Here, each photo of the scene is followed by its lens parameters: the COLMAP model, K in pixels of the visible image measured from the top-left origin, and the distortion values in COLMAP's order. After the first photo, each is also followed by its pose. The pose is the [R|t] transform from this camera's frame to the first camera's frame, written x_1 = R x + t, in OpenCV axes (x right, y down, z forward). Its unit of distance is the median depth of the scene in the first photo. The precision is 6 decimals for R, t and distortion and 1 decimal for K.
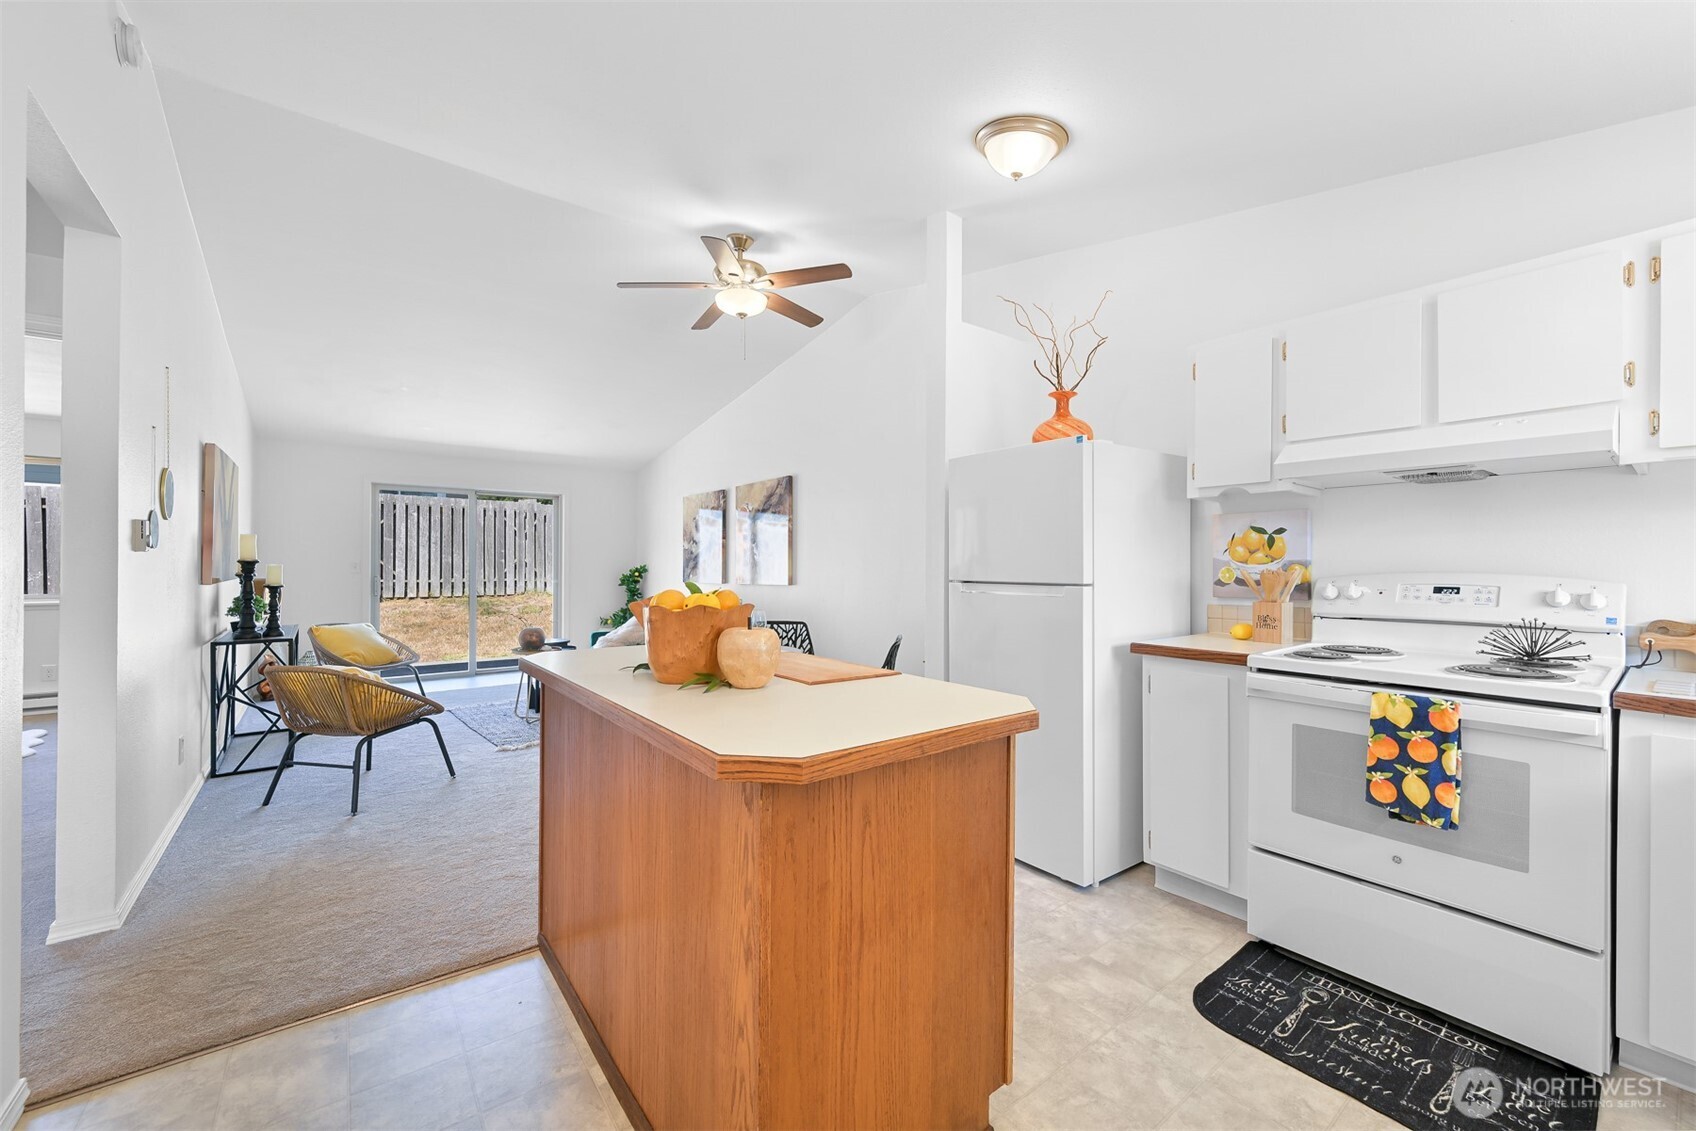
lens RADIAL K [[666.0, 0, 853.8], [0, 666.0, 565.7], [0, 0, 1]] dist [-0.001713, 0.000150]
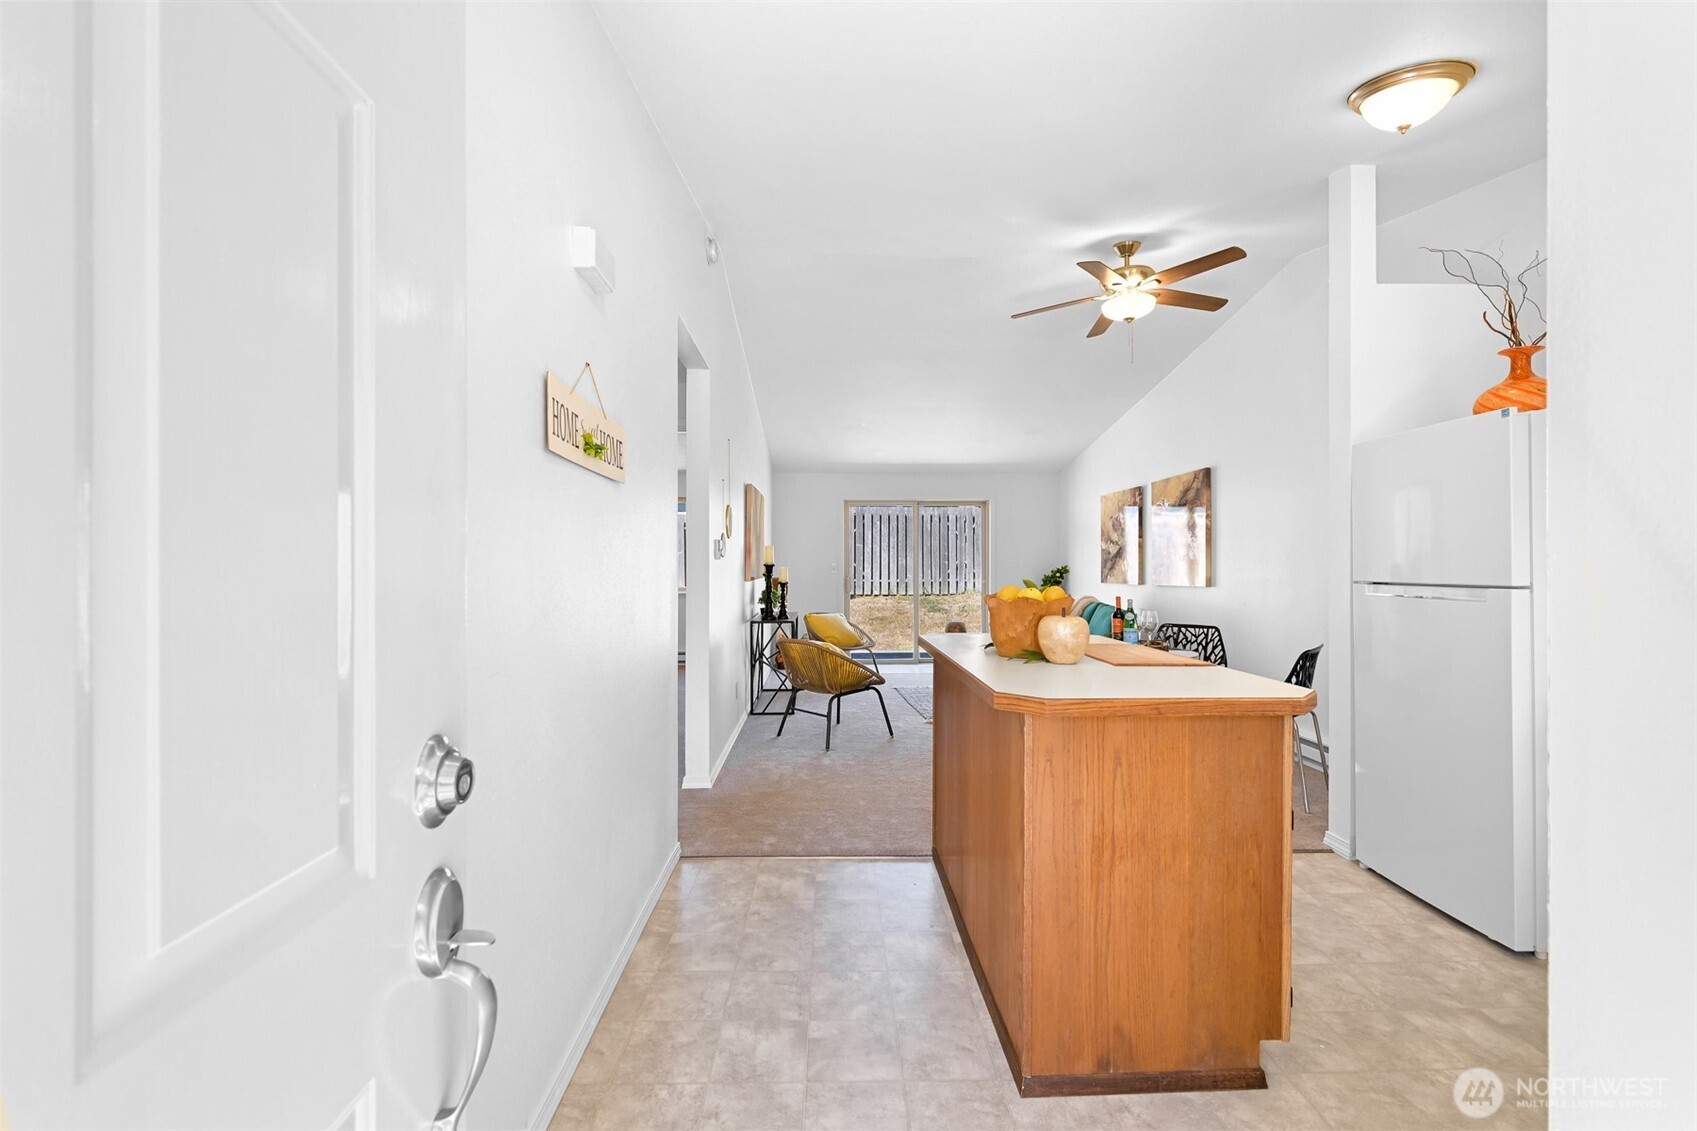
lens RADIAL K [[727.5, 0, 846.9], [0, 727.5, 566.8], [0, 0, 1]] dist [0.001101, 0.000075]
pose [[0.804711, -0.004923, -0.593647, 0.167699], [0.005361, 0.999985, -0.001026, -0.000285], [0.593643, -0.002357, 0.804725, -0.175121]]
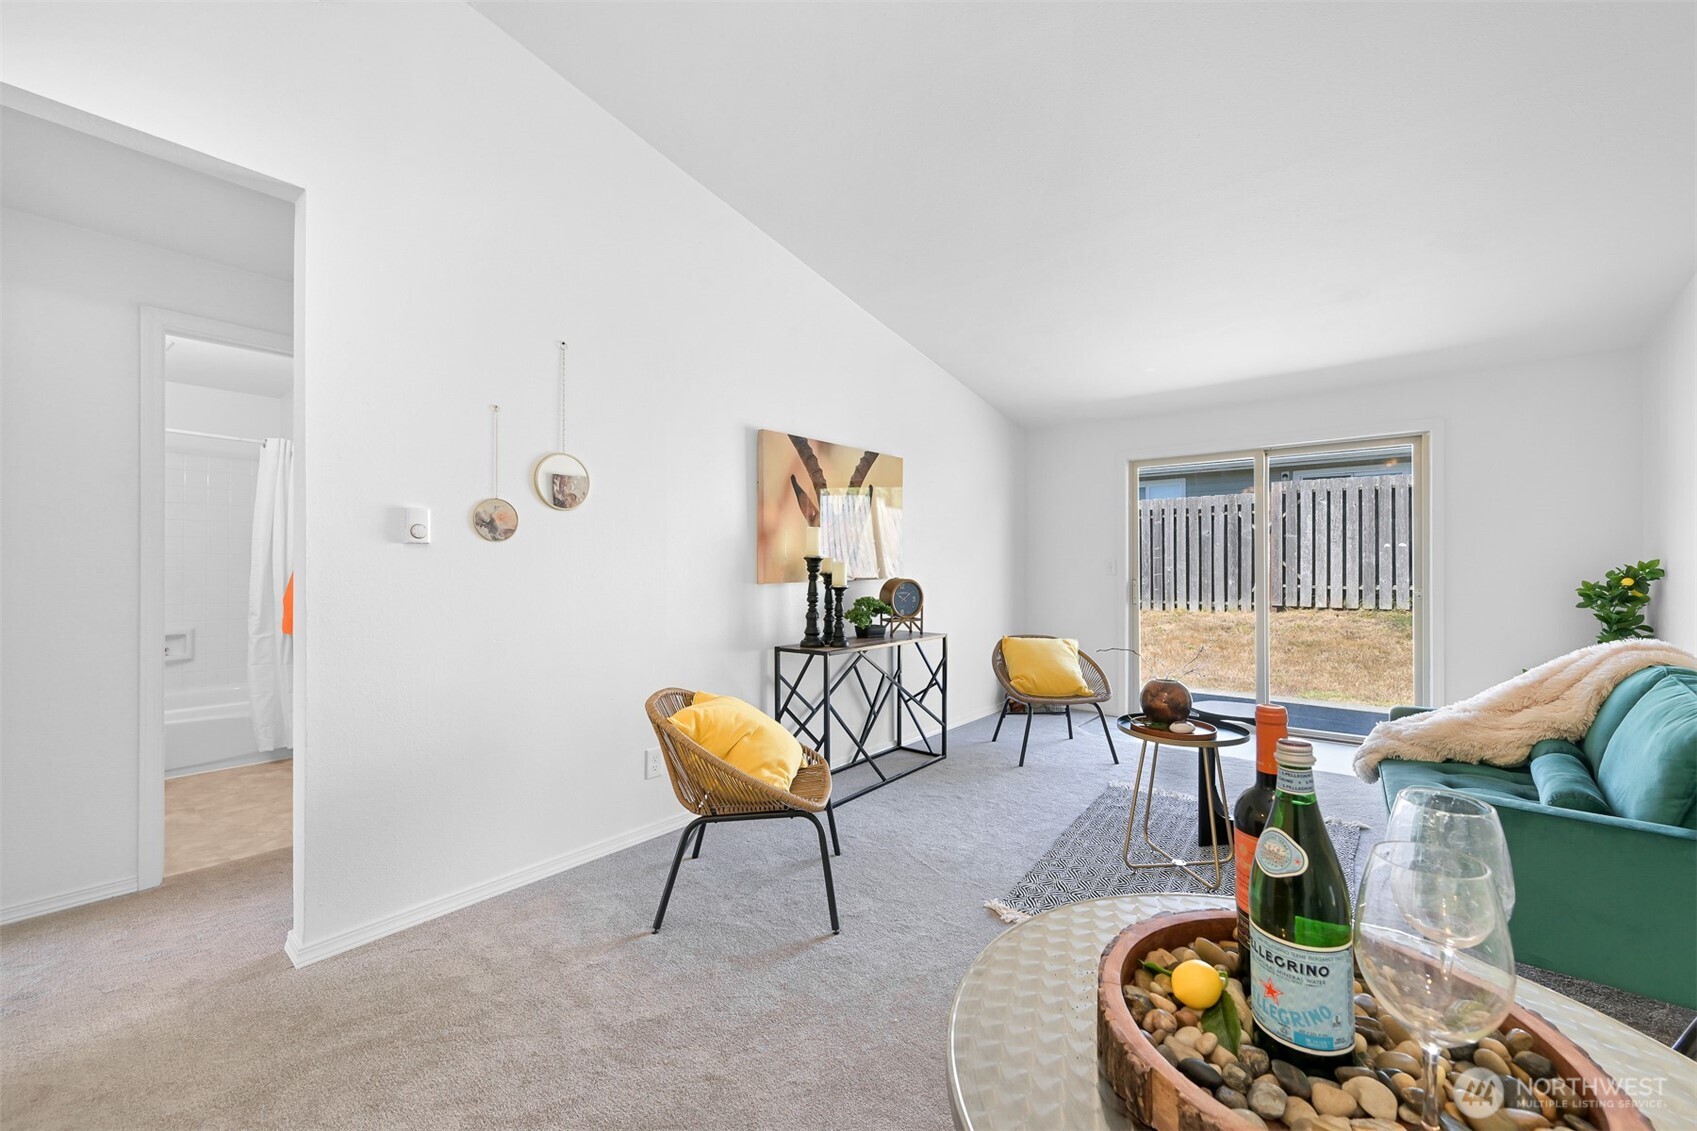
lens RADIAL K [[666.4, 0, 846.9], [0, 666.4, 562.8], [0, 0, 1]] dist [-0.001713, 0.000150]
pose [[0.216434, -0.011931, -0.976224, -0.041156], [0.001212, 0.999928, -0.011952, 0.010921], [0.976297, 0.001404, 0.216432, 1.010505]]
